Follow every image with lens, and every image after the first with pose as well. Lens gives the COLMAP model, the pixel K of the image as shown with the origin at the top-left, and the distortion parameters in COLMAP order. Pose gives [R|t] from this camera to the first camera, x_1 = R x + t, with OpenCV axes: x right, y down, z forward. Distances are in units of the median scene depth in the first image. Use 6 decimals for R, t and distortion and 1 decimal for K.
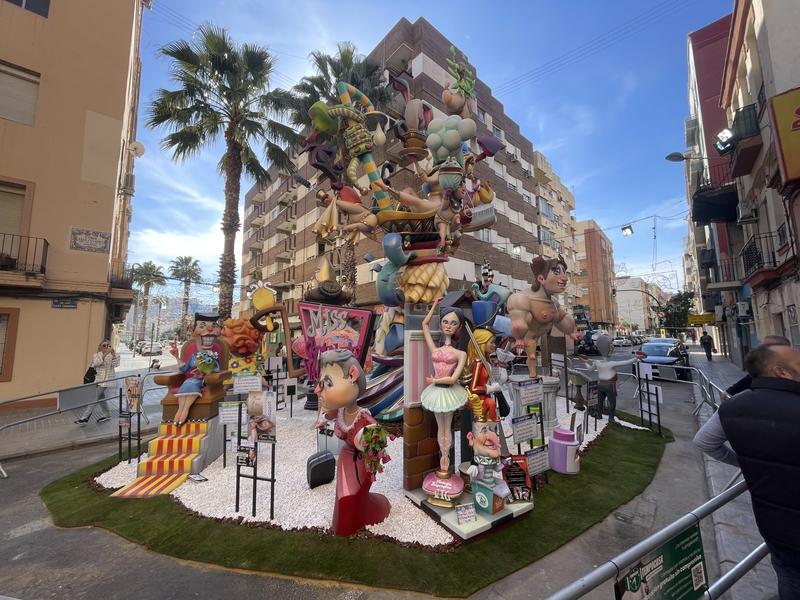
lens RADIAL K [[322.0, 0, 399.0], [0, 322.0, 301.0], [0, 0, 1]] dist [-0.008240, 0.000386]
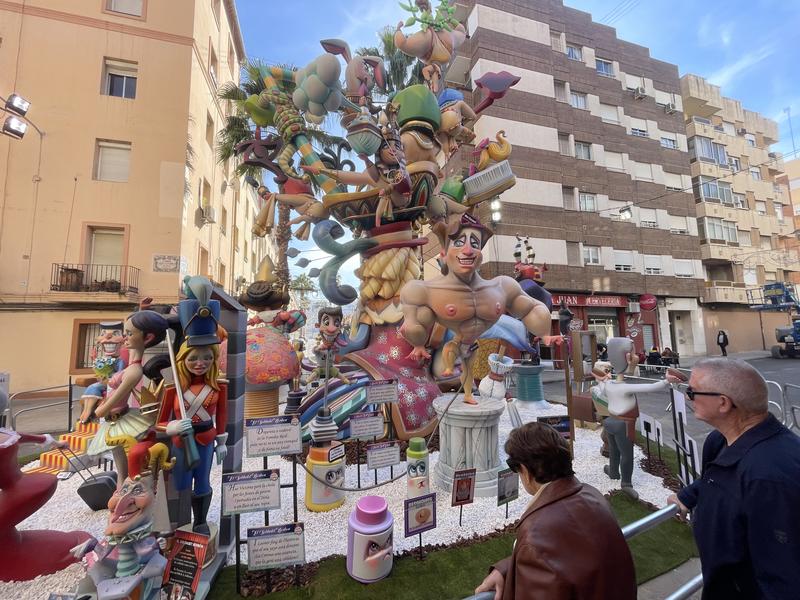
lens RADIAL K [[322.0, 0, 399.9], [0, 322.0, 300.1], [0, 0, 1]] dist [-0.008240, 0.000386]
pose [[0.906239, -0.052804, -0.419455, 0.152656], [0.057720, 0.998332, -0.000973, 0.004413], [0.418807, -0.023329, 0.907776, 0.087375]]
